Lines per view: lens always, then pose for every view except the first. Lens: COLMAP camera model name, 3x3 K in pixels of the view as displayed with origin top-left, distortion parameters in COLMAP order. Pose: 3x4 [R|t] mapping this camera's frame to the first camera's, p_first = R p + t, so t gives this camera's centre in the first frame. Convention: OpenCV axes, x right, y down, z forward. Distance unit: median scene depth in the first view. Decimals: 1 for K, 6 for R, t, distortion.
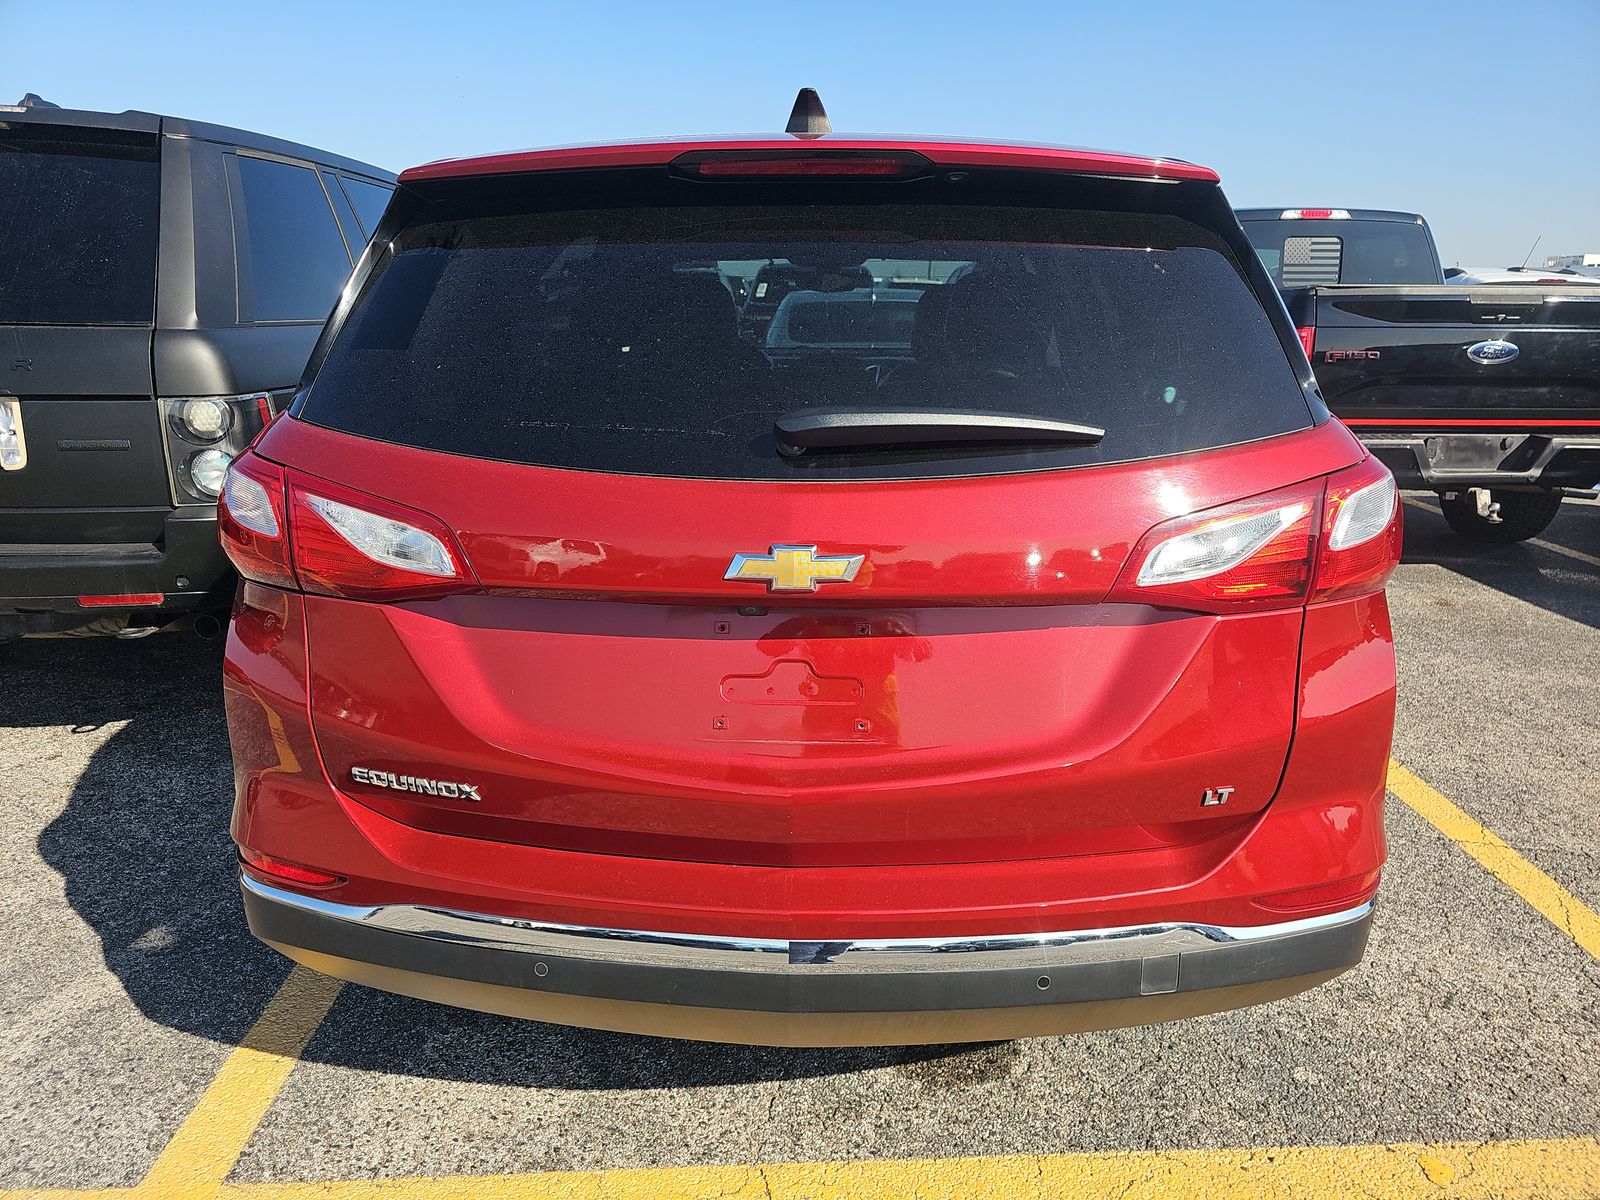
lens RADIAL K [[1089.6, 0, 790.7], [0, 1089.6, 597.3], [0, 0, 1]] dist [0.051760, -0.076618]
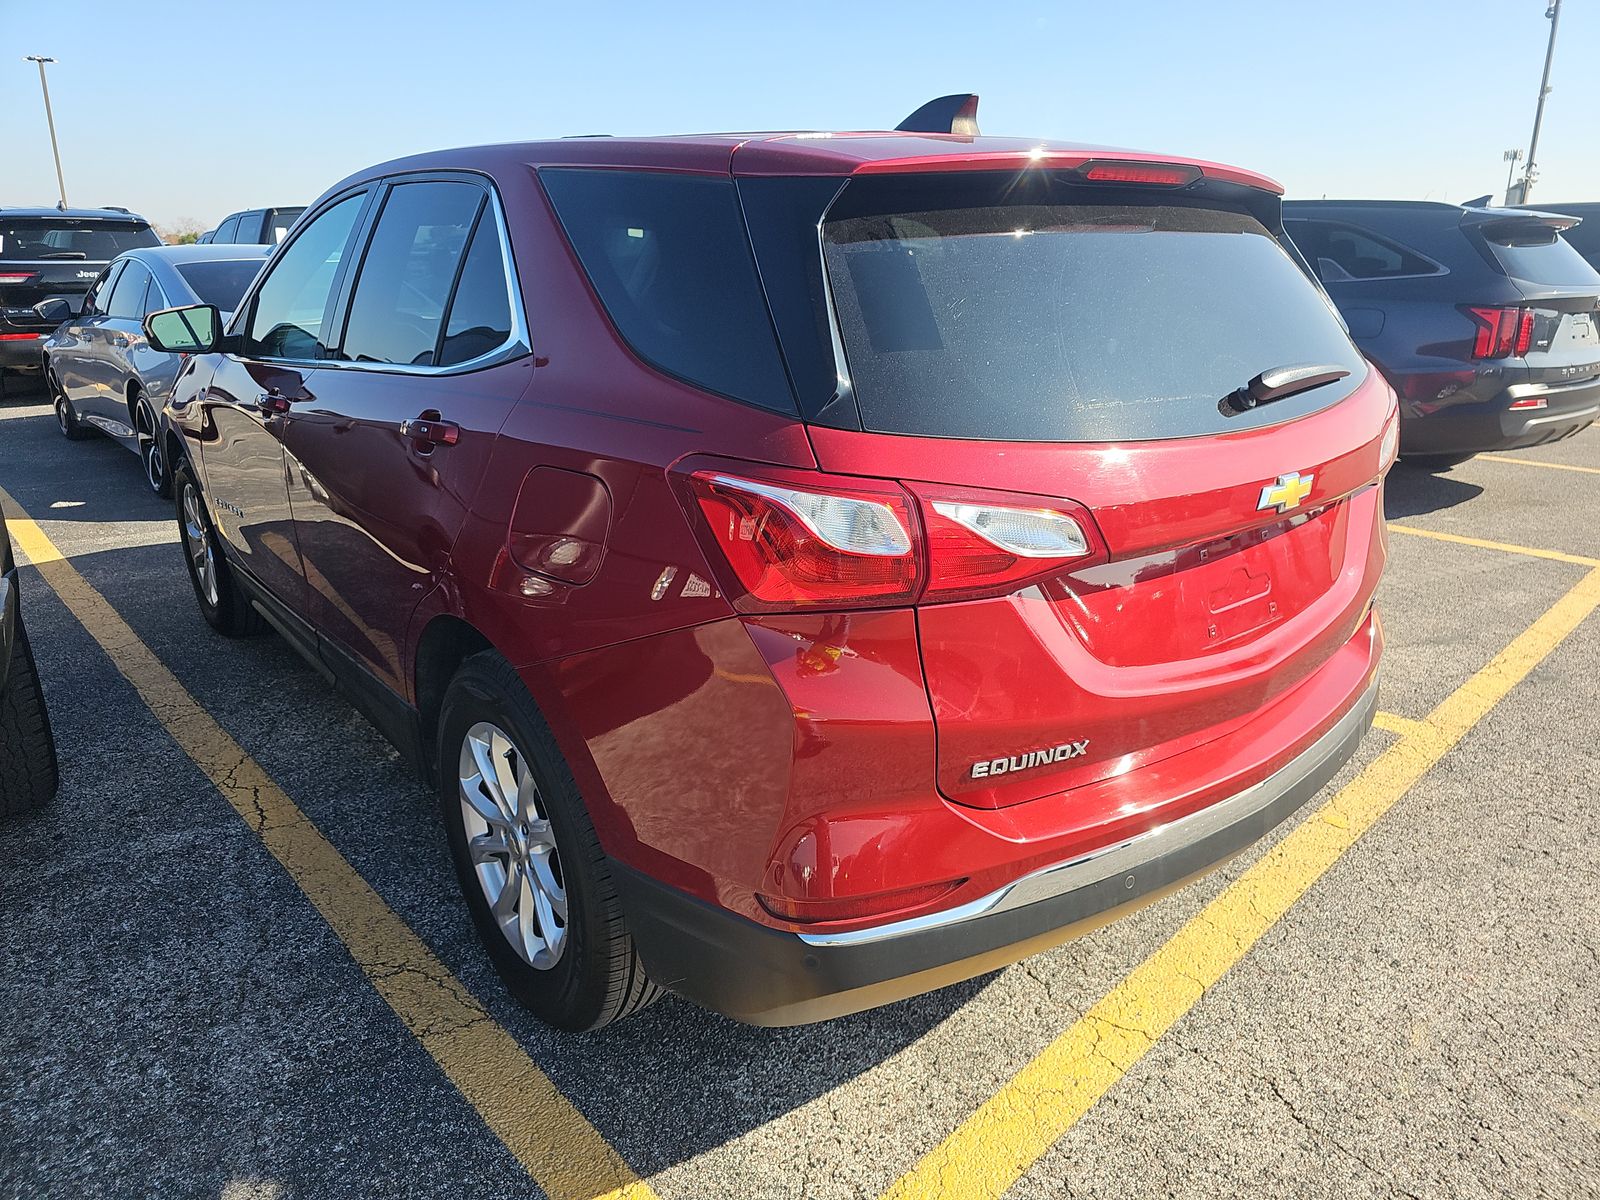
lens RADIAL K [[1089.6, 0, 790.7], [0, 1089.6, 597.3], [0, 0, 1]] dist [0.051760, -0.076618]
pose [[0.742050, -0.207981, 0.637265, -0.855777], [0.189709, 0.976944, 0.097937, -0.095175], [-0.642941, 0.048221, 0.764397, 0.251299]]
